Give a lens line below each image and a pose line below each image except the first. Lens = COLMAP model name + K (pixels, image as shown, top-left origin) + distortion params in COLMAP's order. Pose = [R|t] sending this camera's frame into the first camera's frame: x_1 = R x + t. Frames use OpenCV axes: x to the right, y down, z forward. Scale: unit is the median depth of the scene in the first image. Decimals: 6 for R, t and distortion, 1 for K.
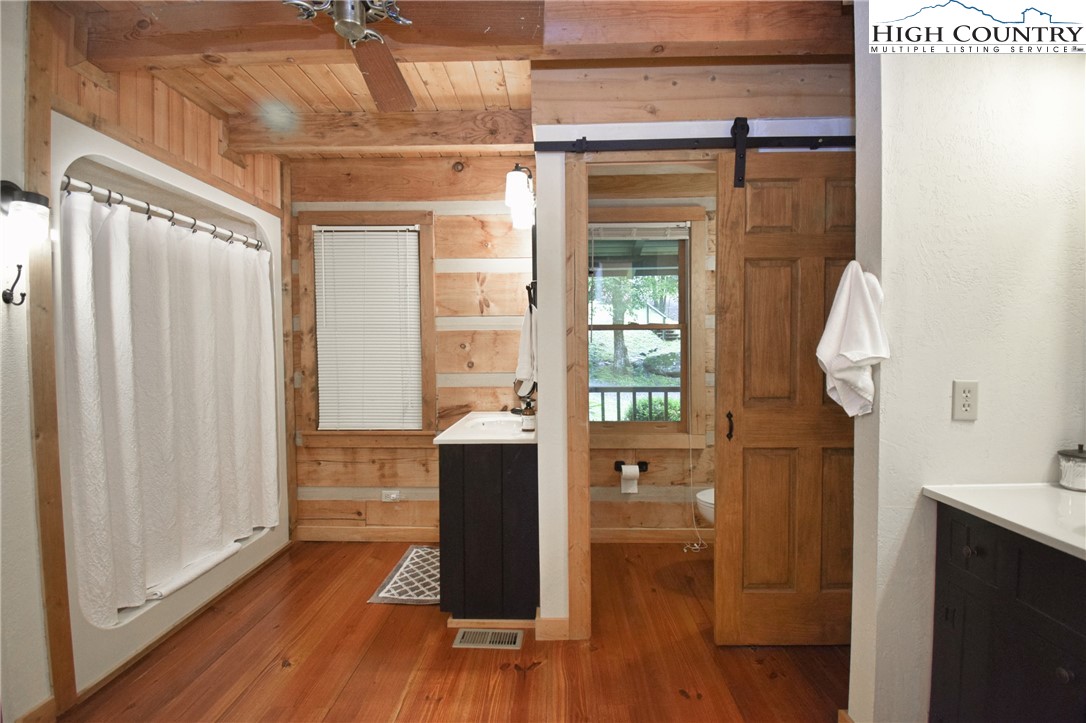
lens RADIAL K [[492.0, 0, 546.1], [0, 492.0, 364.1], [0, 0, 1]] dist [-0.008740, -0.008006]
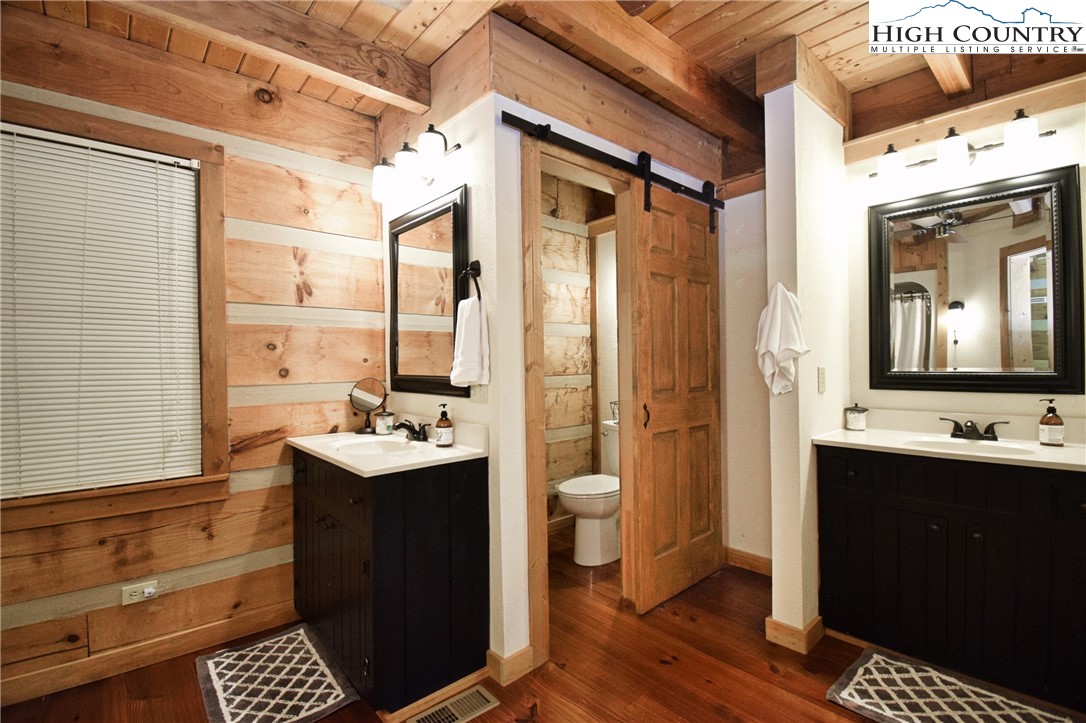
lens RADIAL K [[492.0, 0, 582.1], [0, 492.0, 361.5], [0, 0, 1]] dist [-0.008740, -0.008006]
pose [[0.711463, -0.003033, 0.702717, -0.349384], [0.027651, 0.999337, -0.023682, 0.014066], [-0.702180, 0.036279, 0.711075, 0.186240]]
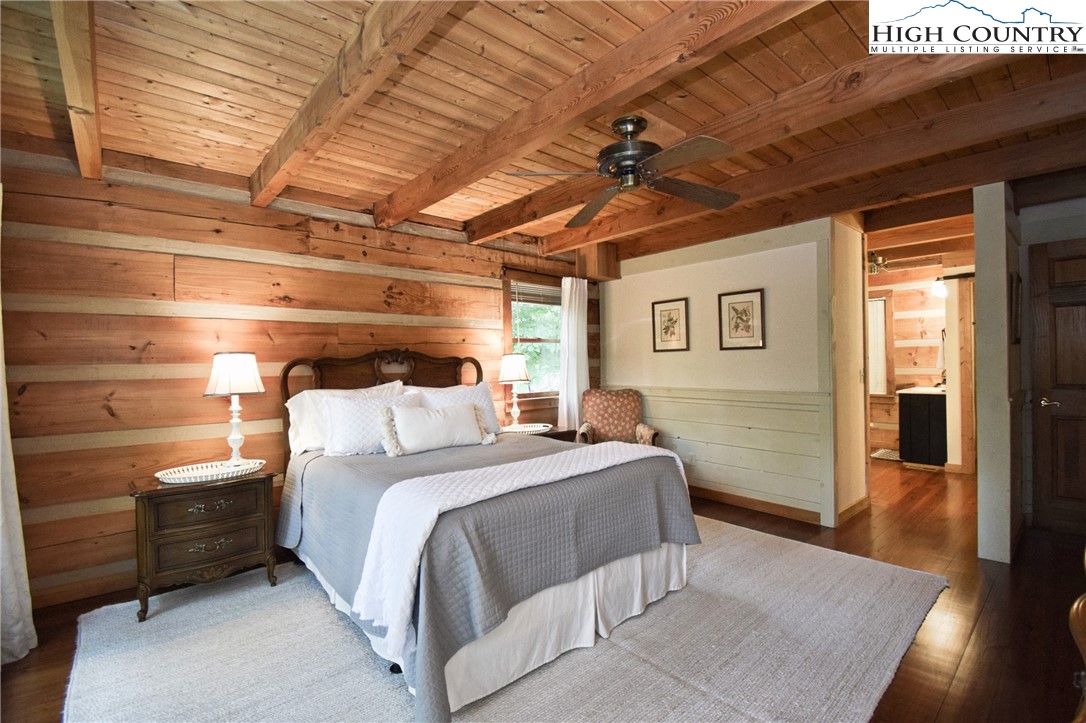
lens RADIAL K [[492.0, 0, 540.1], [0, 492.0, 359.0], [0, 0, 1]] dist [-0.008740, -0.008006]
pose [[0.680026, -0.004179, -0.733176, 0.267672], [-0.013450, 0.999744, -0.018173, 0.039959], [0.733065, 0.022219, 0.679796, -1.484317]]
